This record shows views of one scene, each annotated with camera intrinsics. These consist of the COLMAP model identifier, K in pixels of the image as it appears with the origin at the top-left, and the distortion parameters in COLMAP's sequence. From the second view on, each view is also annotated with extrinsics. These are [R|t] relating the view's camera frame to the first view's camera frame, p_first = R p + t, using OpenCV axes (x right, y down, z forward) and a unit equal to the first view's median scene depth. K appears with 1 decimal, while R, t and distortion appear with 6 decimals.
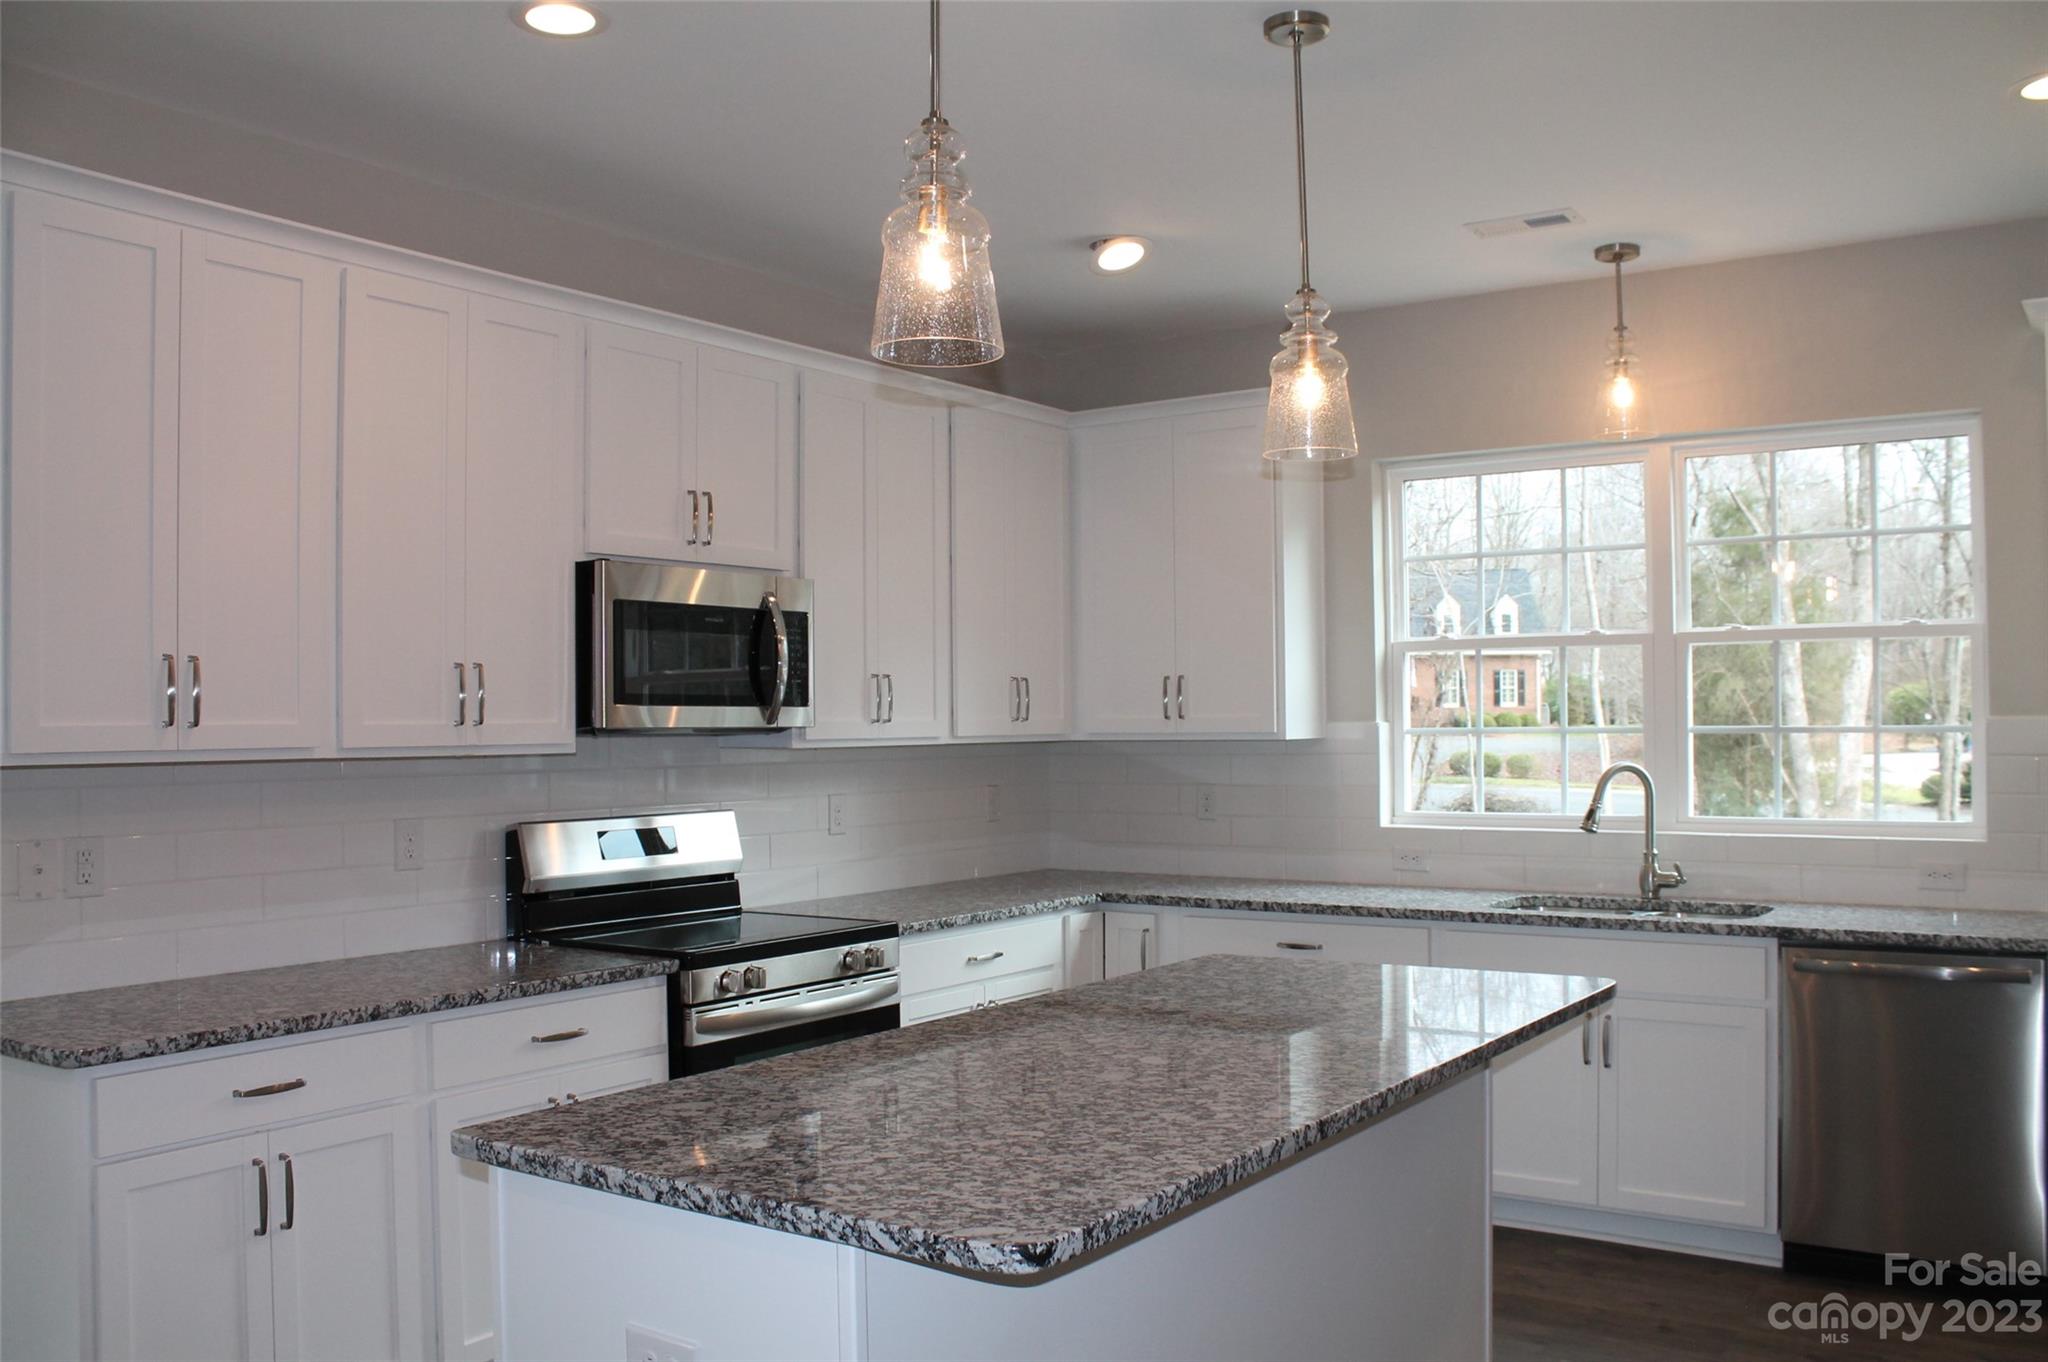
lens RADIAL K [[1756.3, 0, 1030.9], [0, 1756.3, 712.4], [0, 0, 1]] dist [-0.149777, 0.114567]
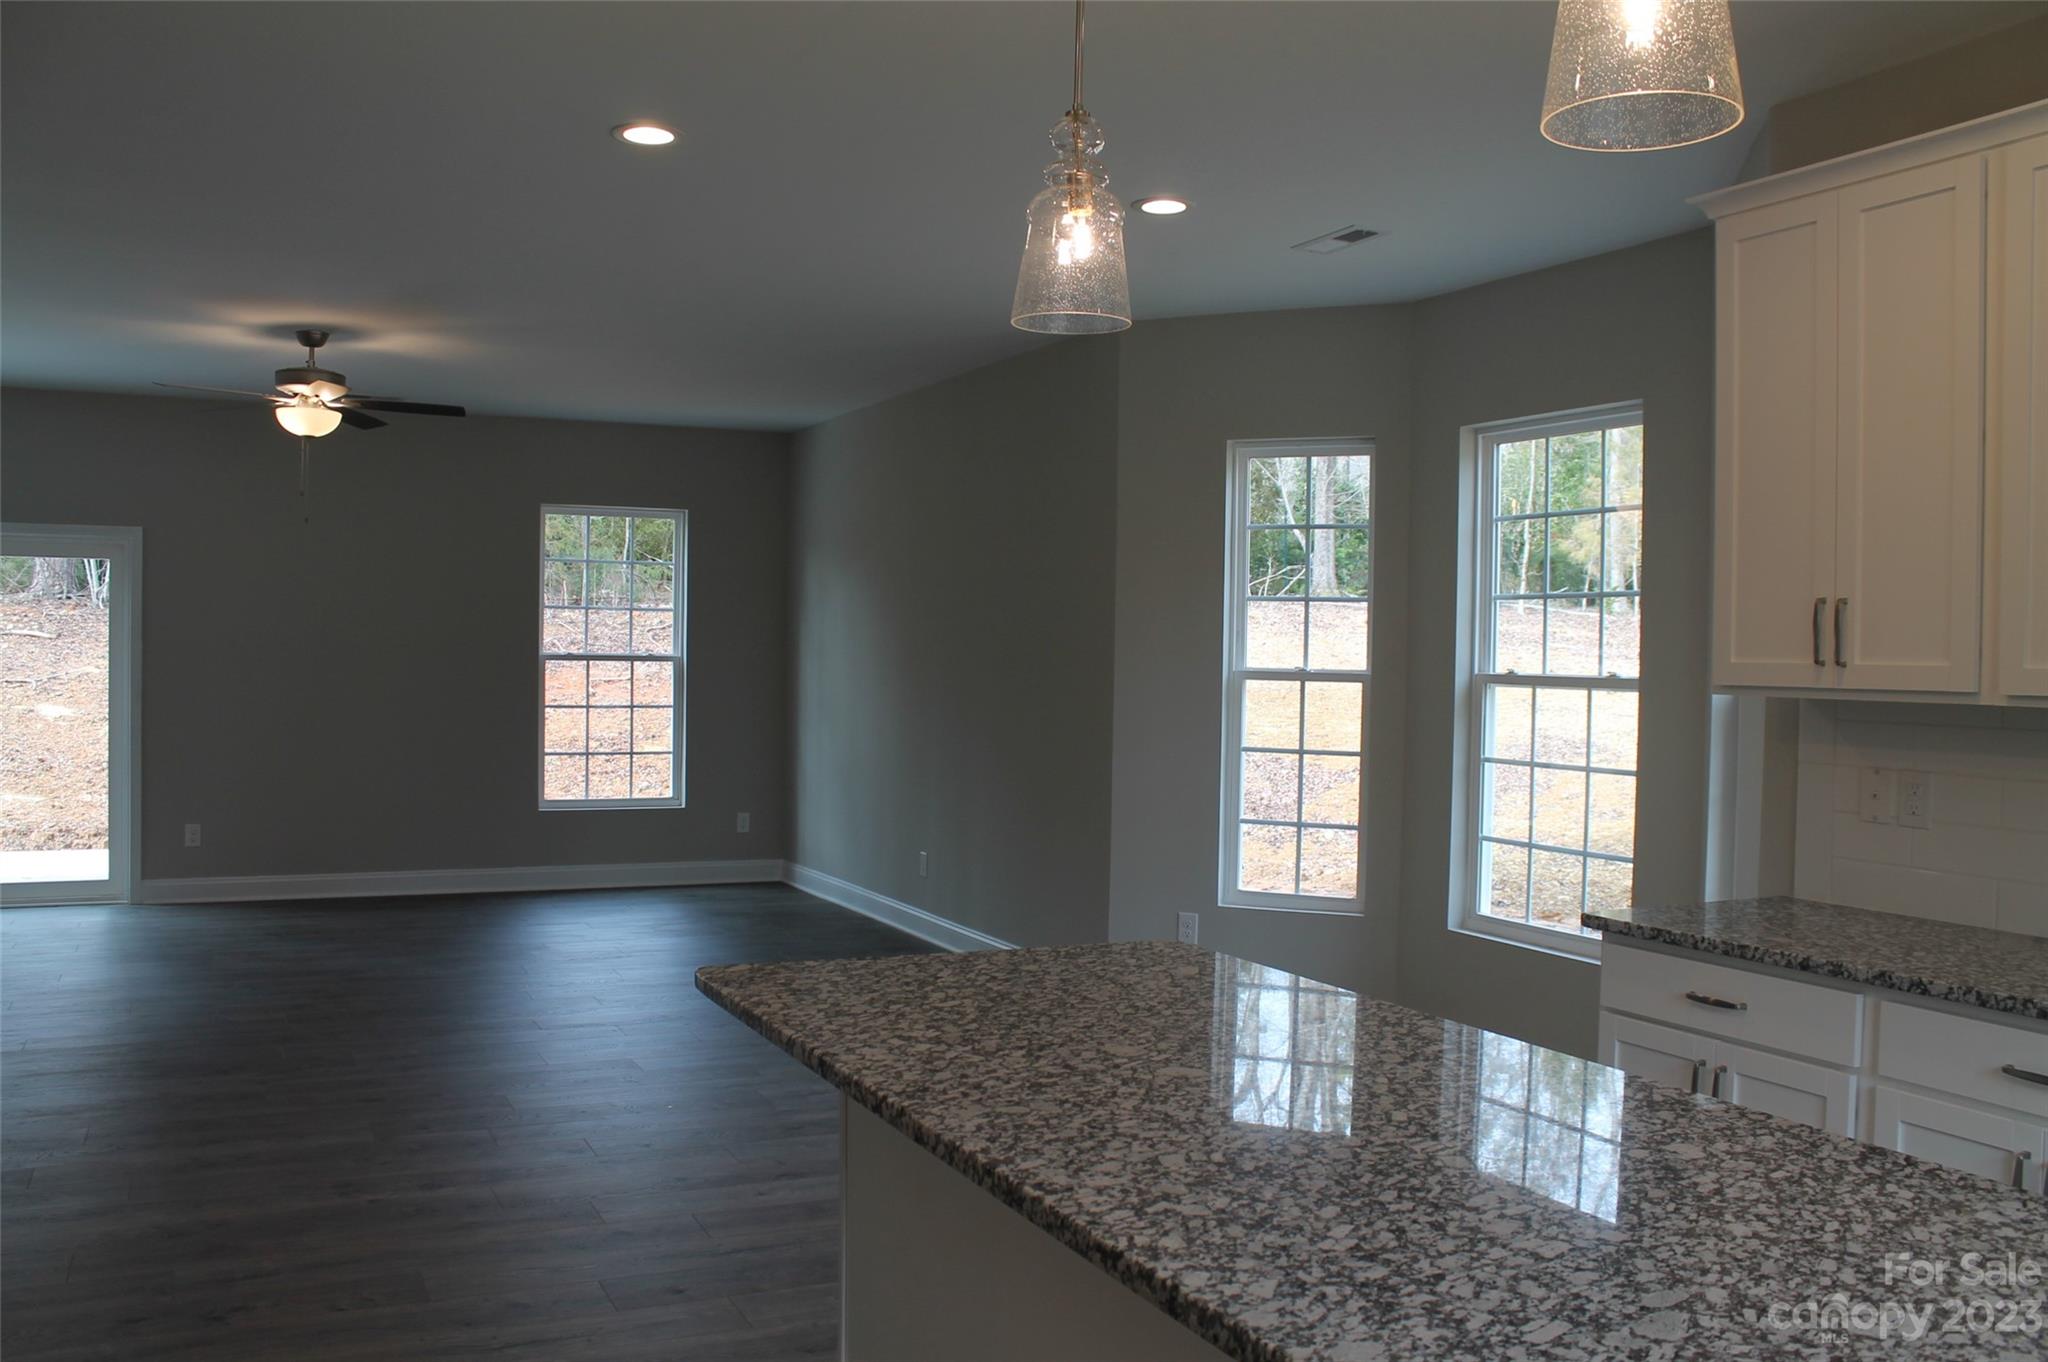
lens RADIAL K [[1756.3, 0, 1042.7], [0, 1756.3, 669.5], [0, 0, 1]] dist [-0.149777, 0.114567]
pose [[-0.493835, 0.012400, -0.869467, 0.448433], [-0.005807, 0.999829, 0.017557, -0.004116], [0.869536, 0.013719, -0.493679, 0.736706]]
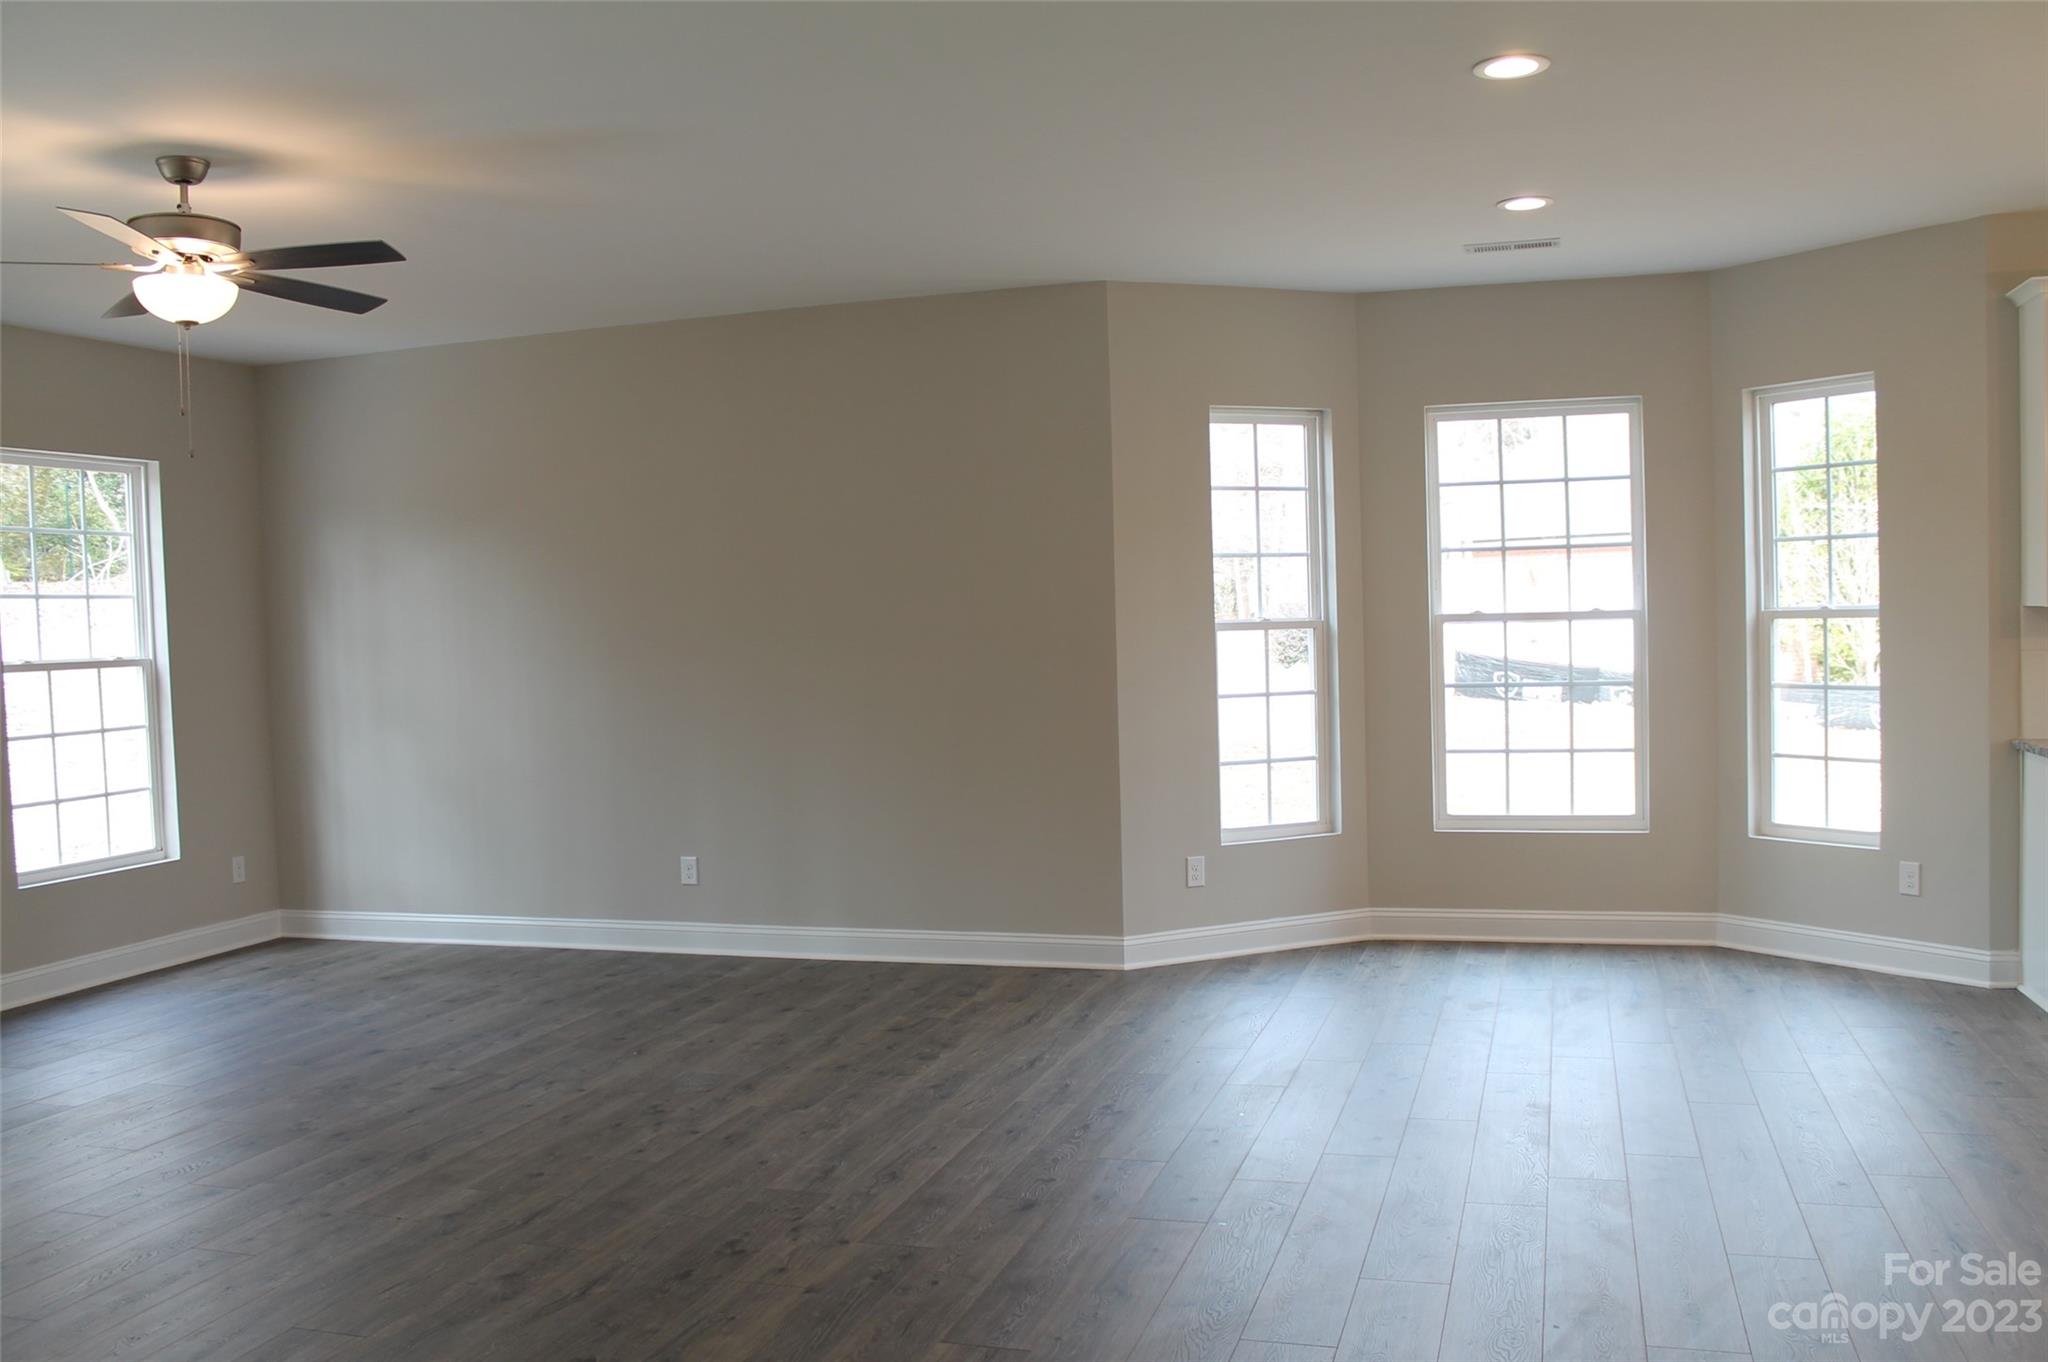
lens RADIAL K [[1756.3, 0, 1005.9], [0, 1756.3, 722.2], [0, 0, 1]] dist [-0.149777, 0.114567]
pose [[0.293324, 0.058621, -0.954214, 0.518125], [0.032582, 0.996925, 0.071260, -0.007320], [0.955458, -0.051993, 0.290512, -0.420298]]
